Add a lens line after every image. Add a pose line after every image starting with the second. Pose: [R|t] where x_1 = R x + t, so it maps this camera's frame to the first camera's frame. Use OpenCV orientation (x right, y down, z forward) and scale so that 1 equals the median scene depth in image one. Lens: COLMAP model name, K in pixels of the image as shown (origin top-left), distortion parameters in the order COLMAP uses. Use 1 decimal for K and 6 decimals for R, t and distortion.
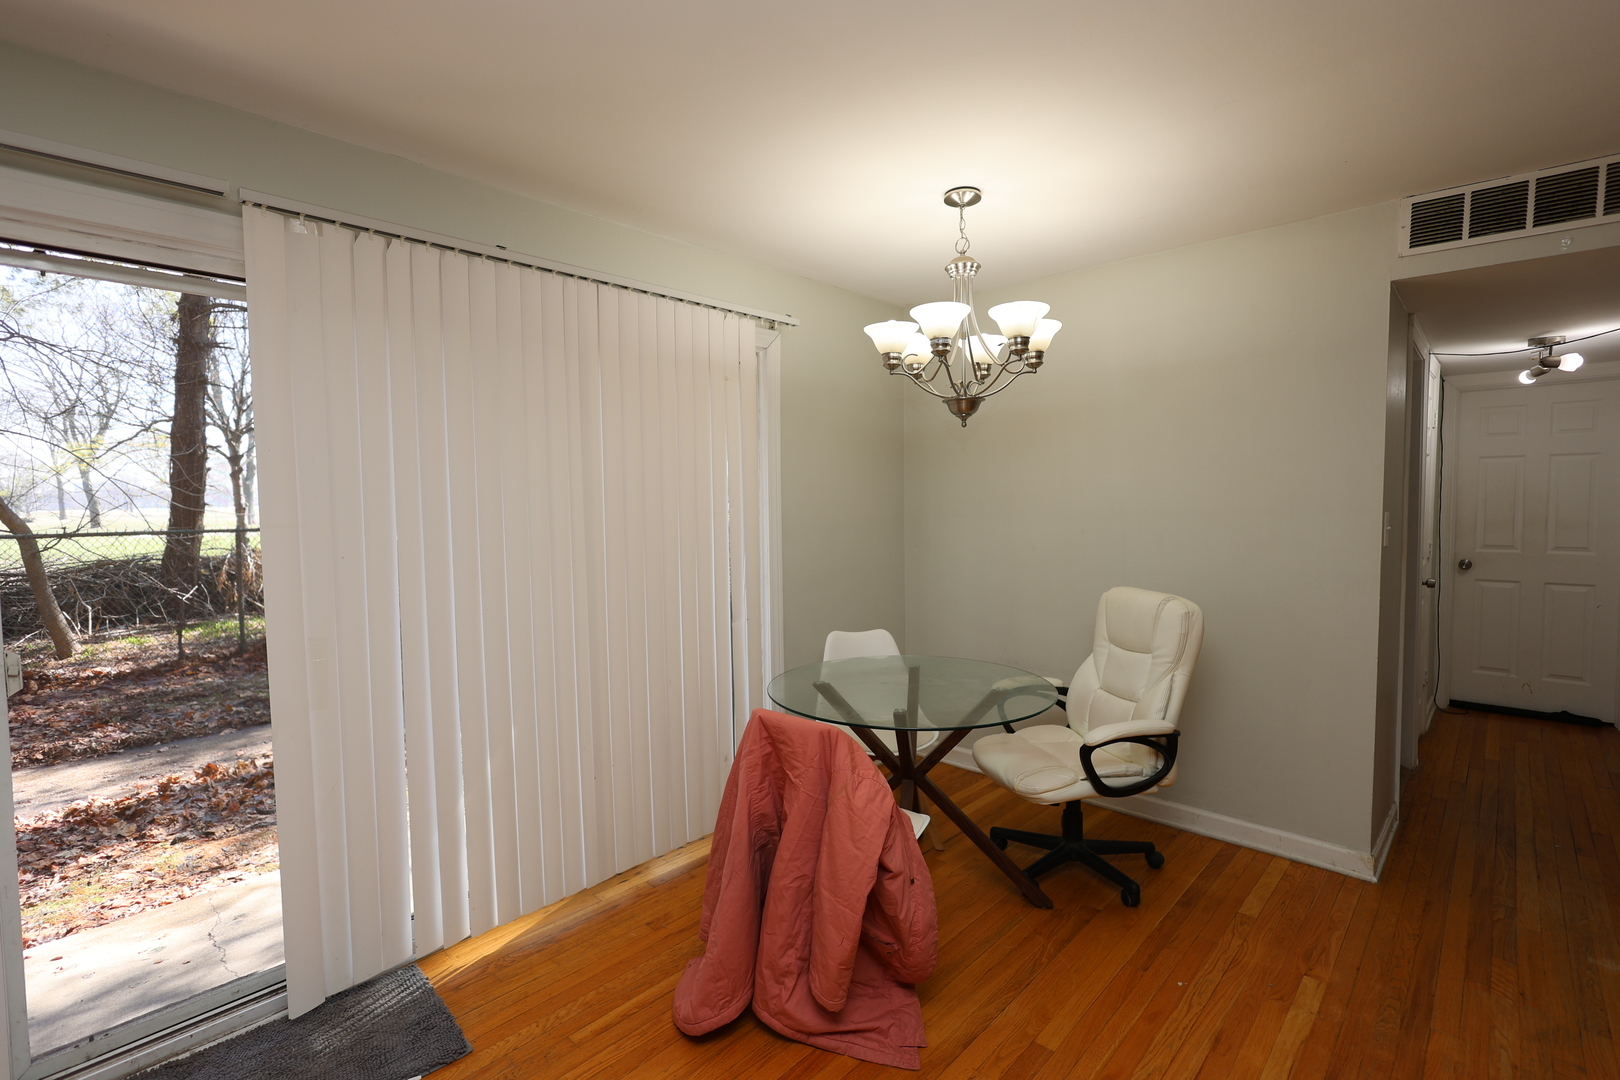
lens RADIAL K [[743.3, 0, 810.4], [0, 743.3, 544.5], [0, 0, 1]] dist [0.003632, 0.000421]
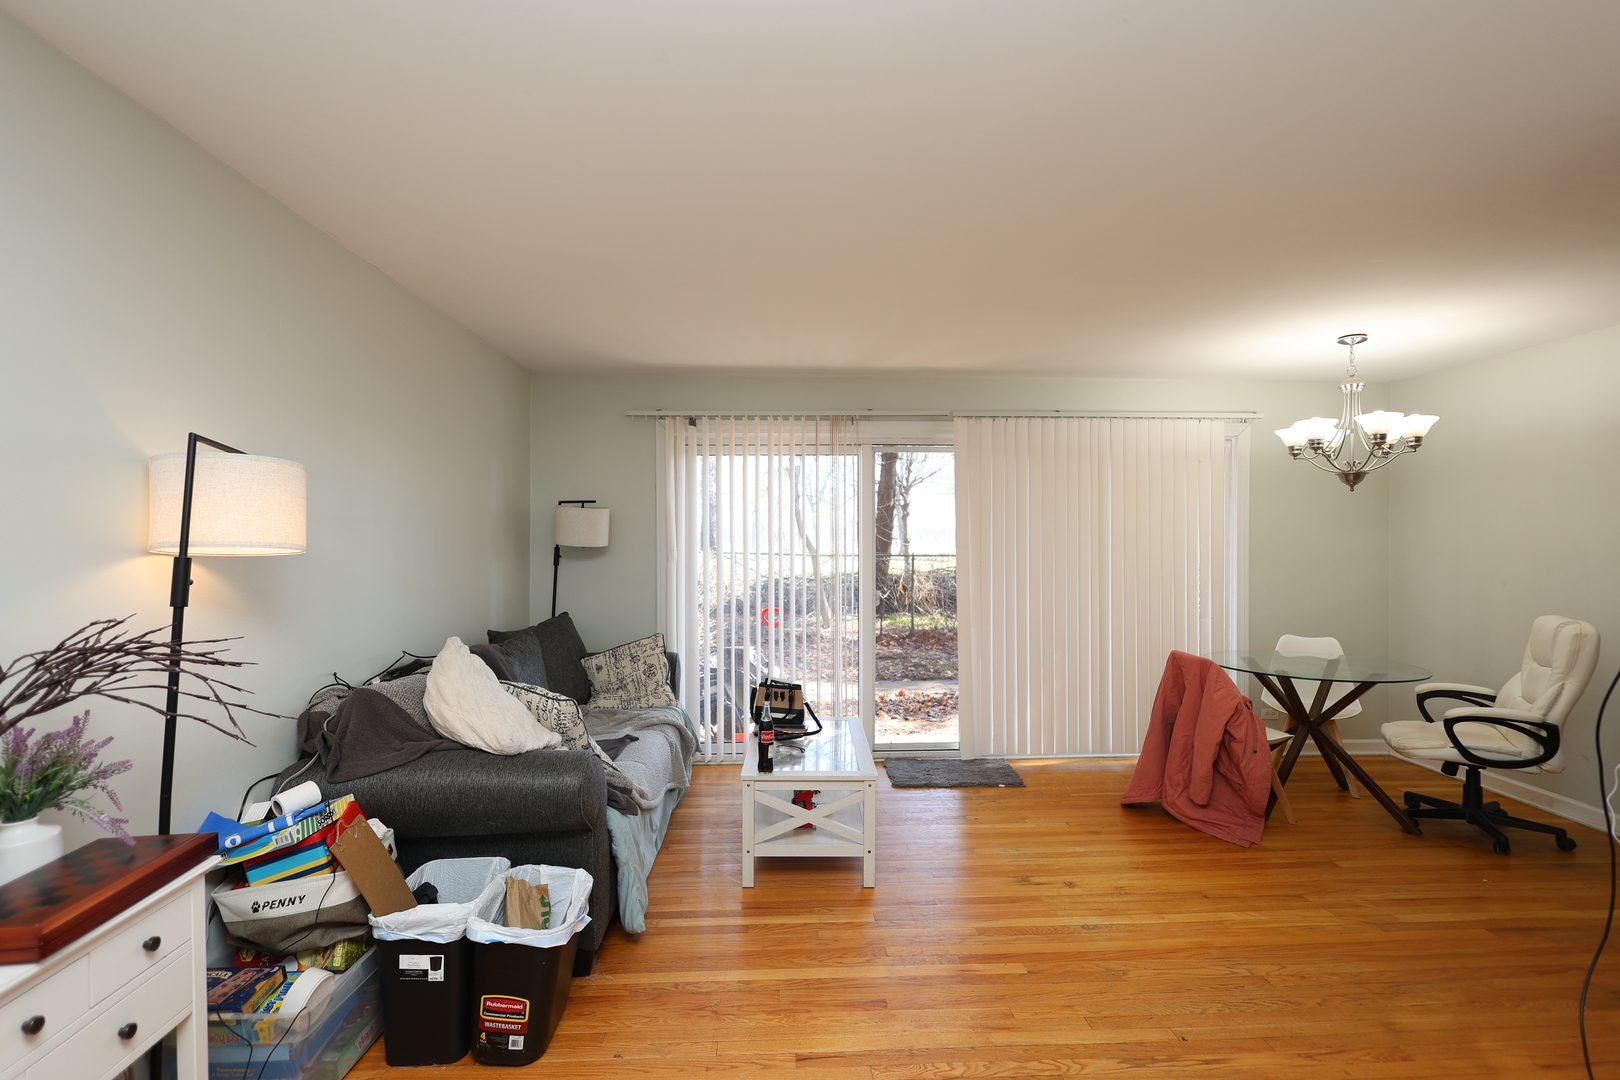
lens RADIAL K [[743.3, 0, 810.4], [0, 743.3, 544.5], [0, 0, 1]] dist [0.003632, 0.000421]
pose [[0.718947, 0.015890, -0.694884, 0.451587], [-0.050223, 0.998313, -0.029133, 0.043730], [0.693248, 0.055844, 0.718532, -0.791825]]
